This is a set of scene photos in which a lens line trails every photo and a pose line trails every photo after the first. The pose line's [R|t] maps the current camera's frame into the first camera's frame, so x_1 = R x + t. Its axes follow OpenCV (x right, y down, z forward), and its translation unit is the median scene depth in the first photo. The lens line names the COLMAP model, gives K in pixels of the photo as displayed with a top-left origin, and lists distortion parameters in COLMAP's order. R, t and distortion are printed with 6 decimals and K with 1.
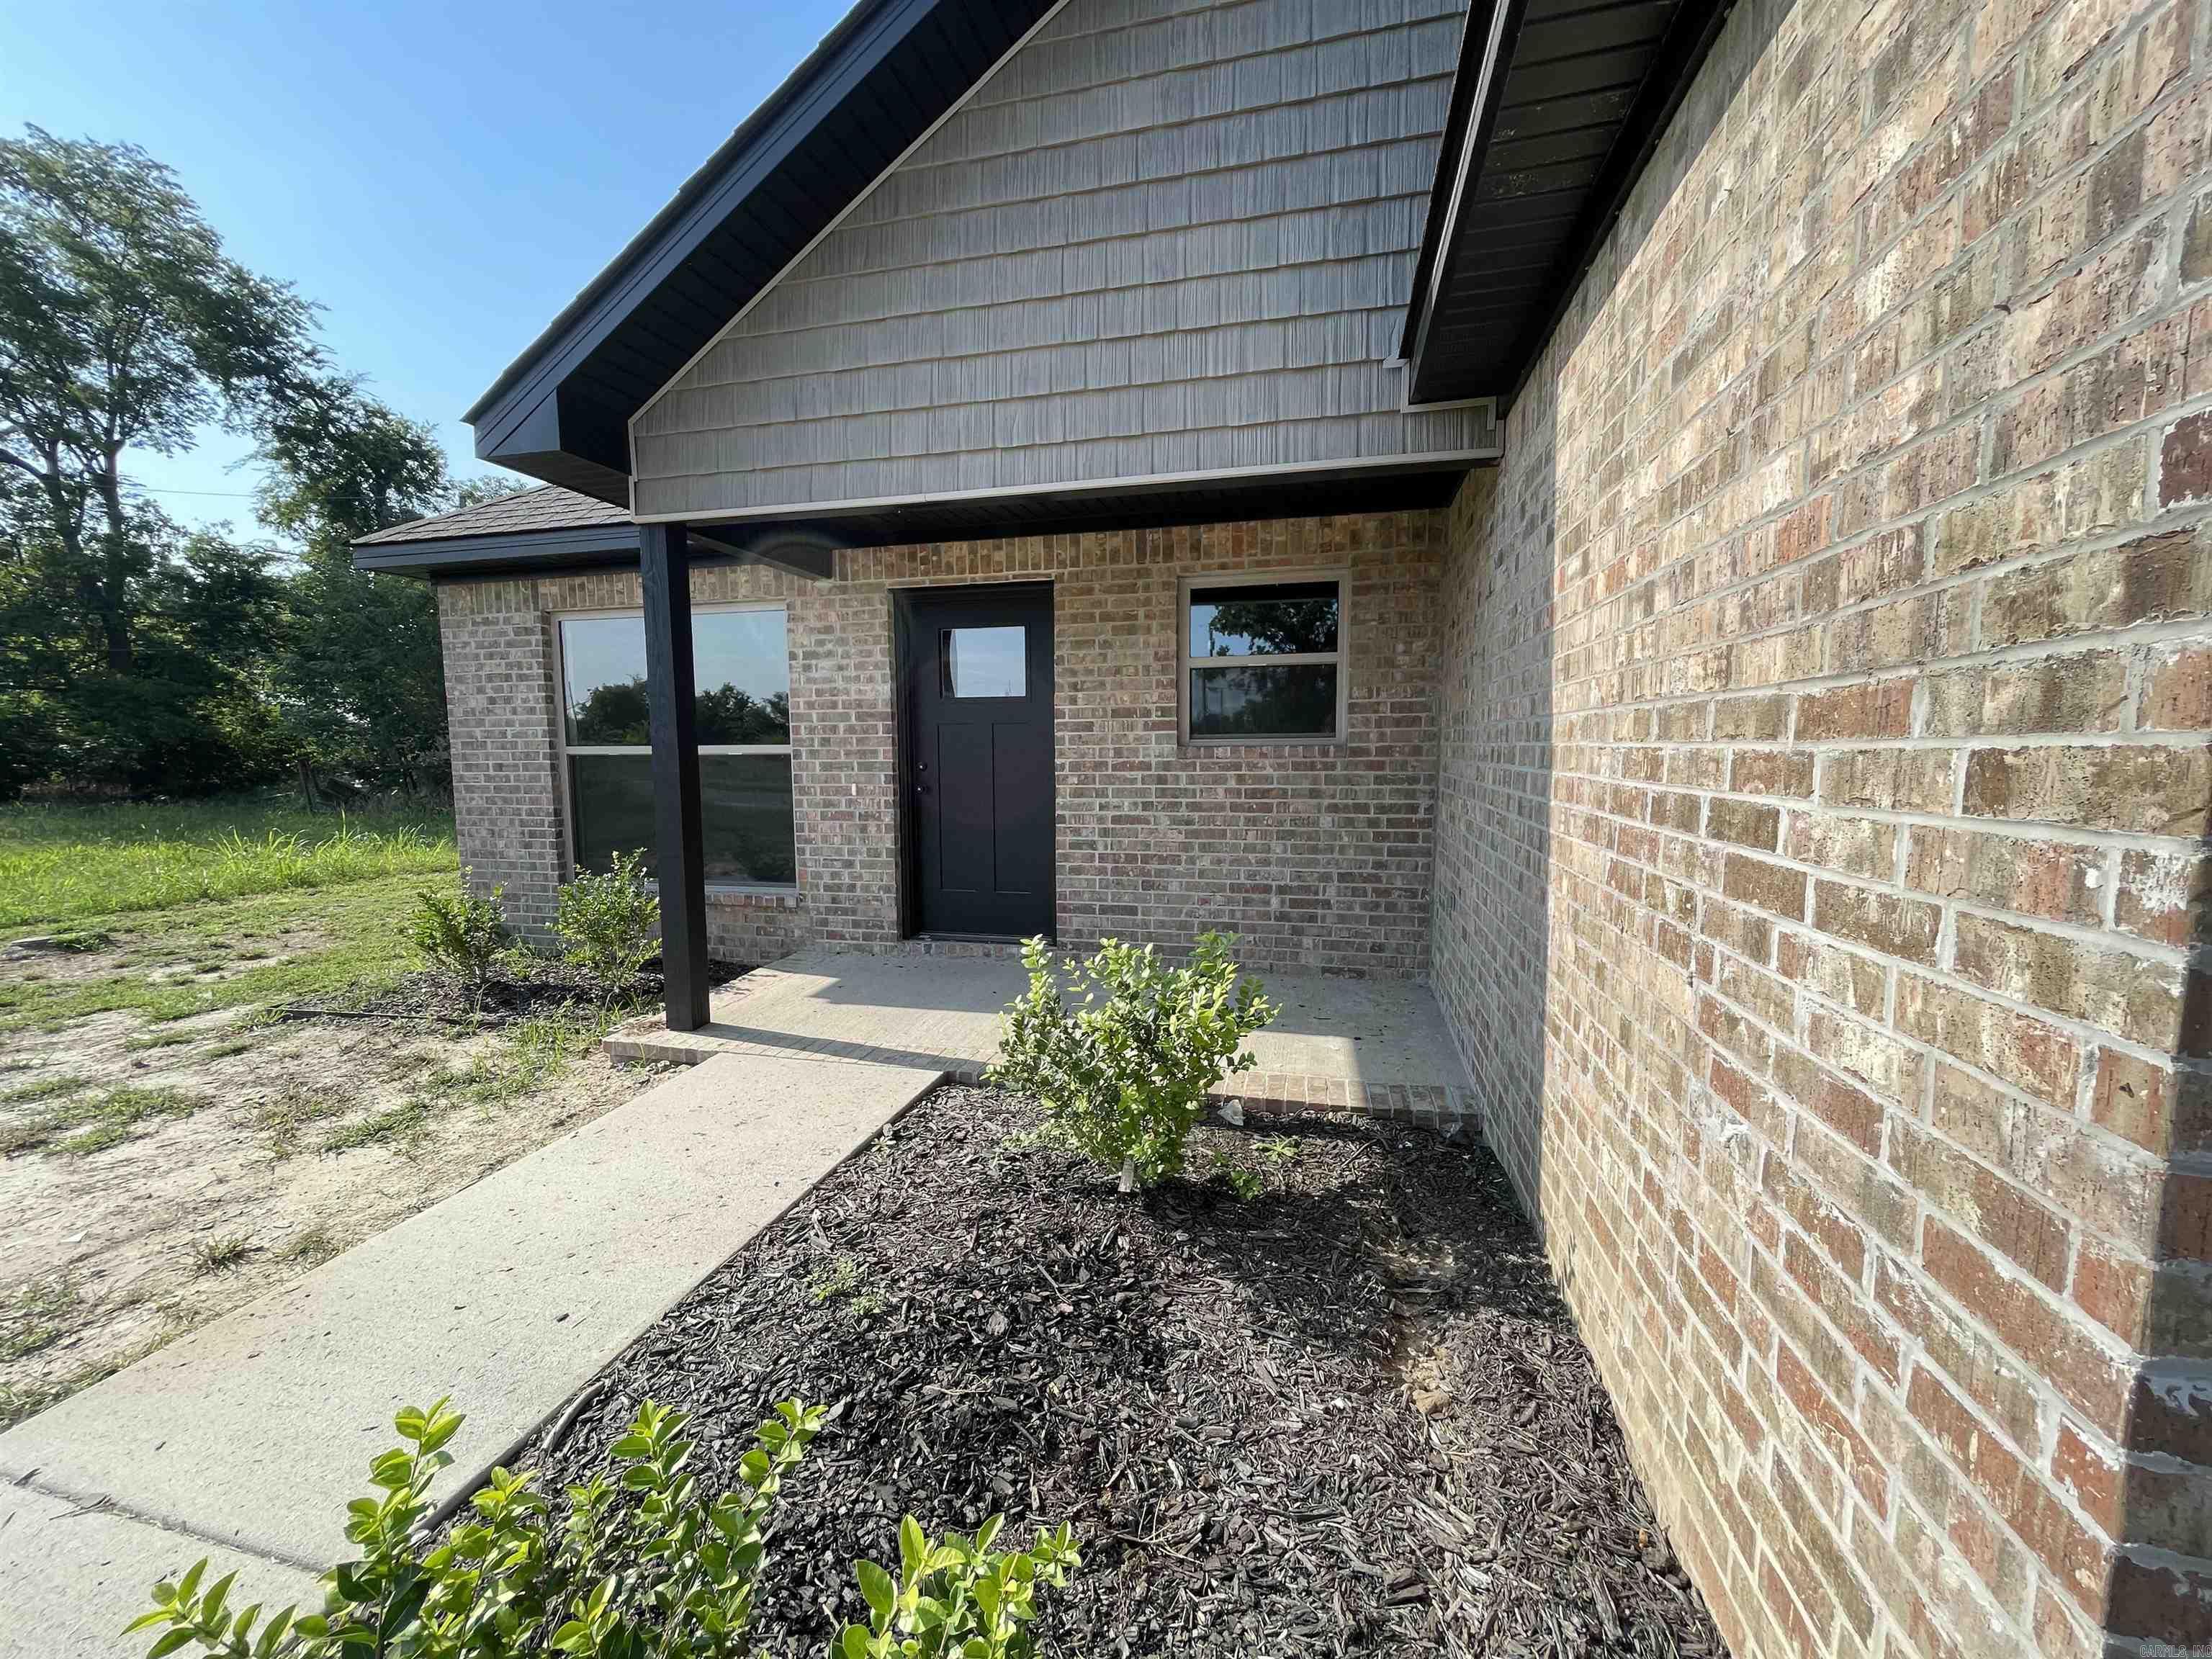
lens RADIAL K [[882.1, 0, 1108.2], [0, 882.1, 842.9], [0, 0, 1]] dist [-0.002065, -0.000135]
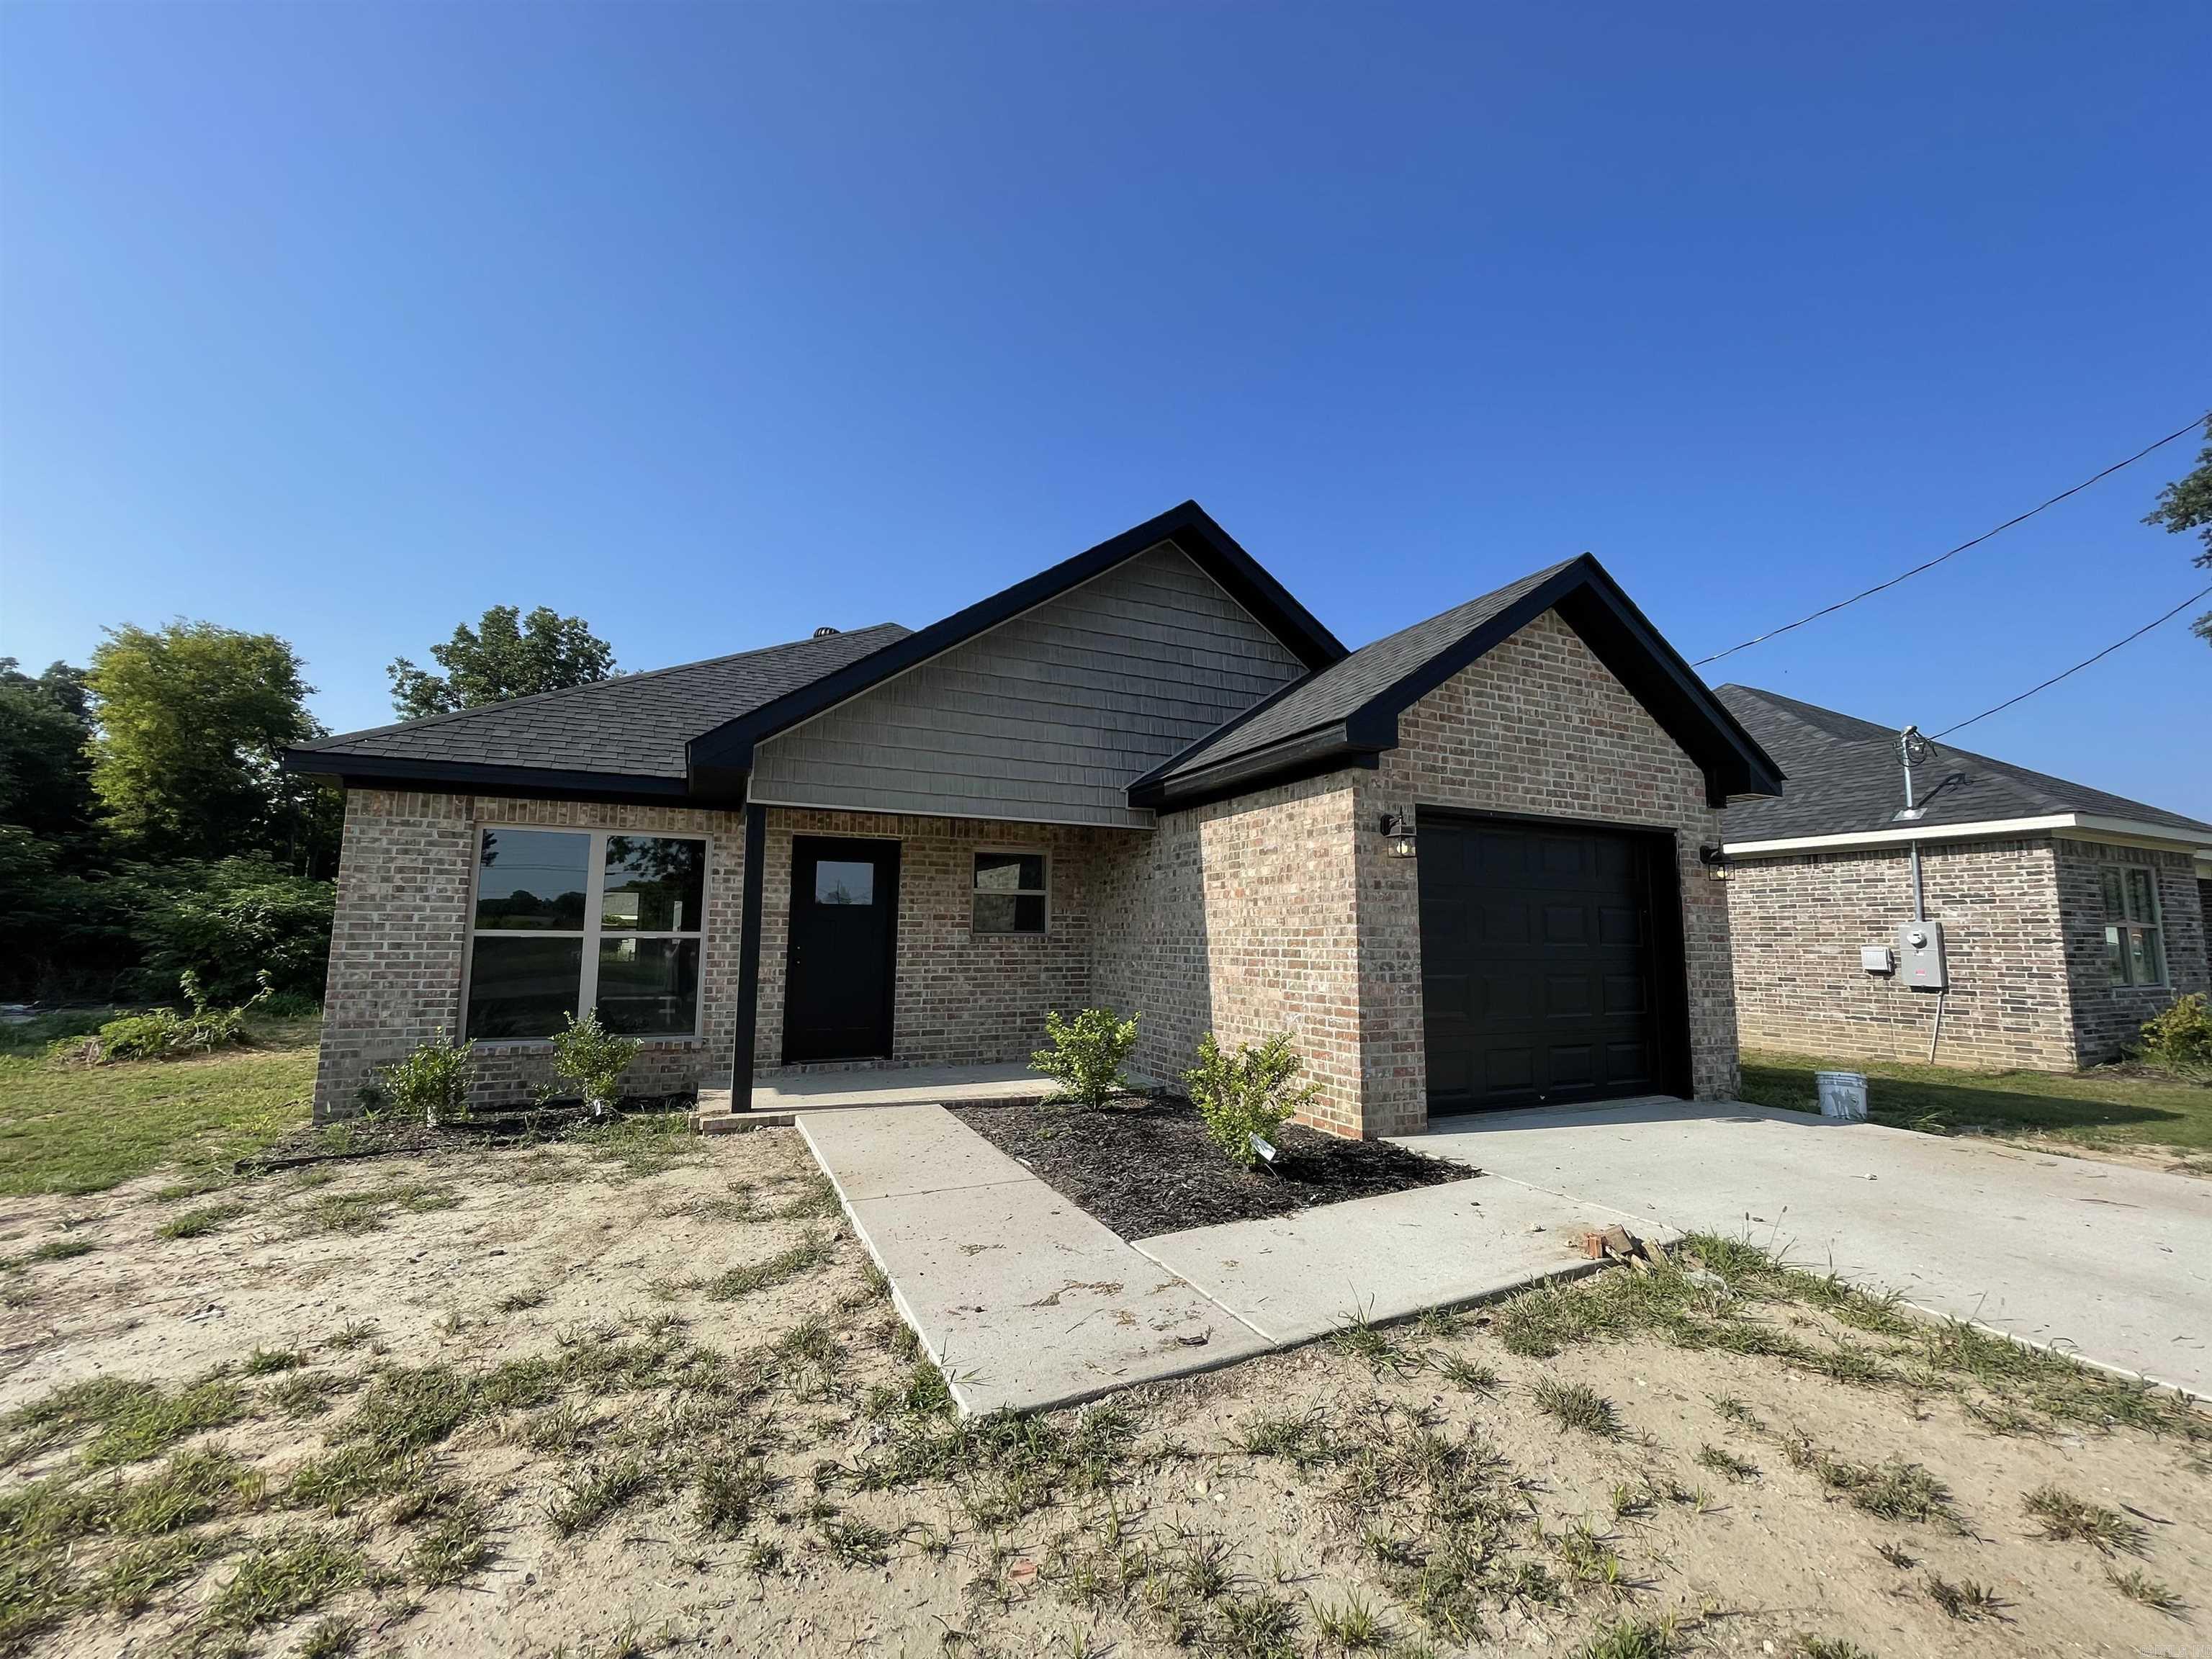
lens RADIAL K [[882.1, 0, 1108.2], [0, 882.1, 842.9], [0, 0, 1]] dist [-0.002065, -0.000135]
pose [[0.774630, 0.080741, 0.627239, -0.846450], [0.057482, 0.978722, -0.196975, 0.074885], [-0.629796, 0.188638, 0.753507, -0.576618]]
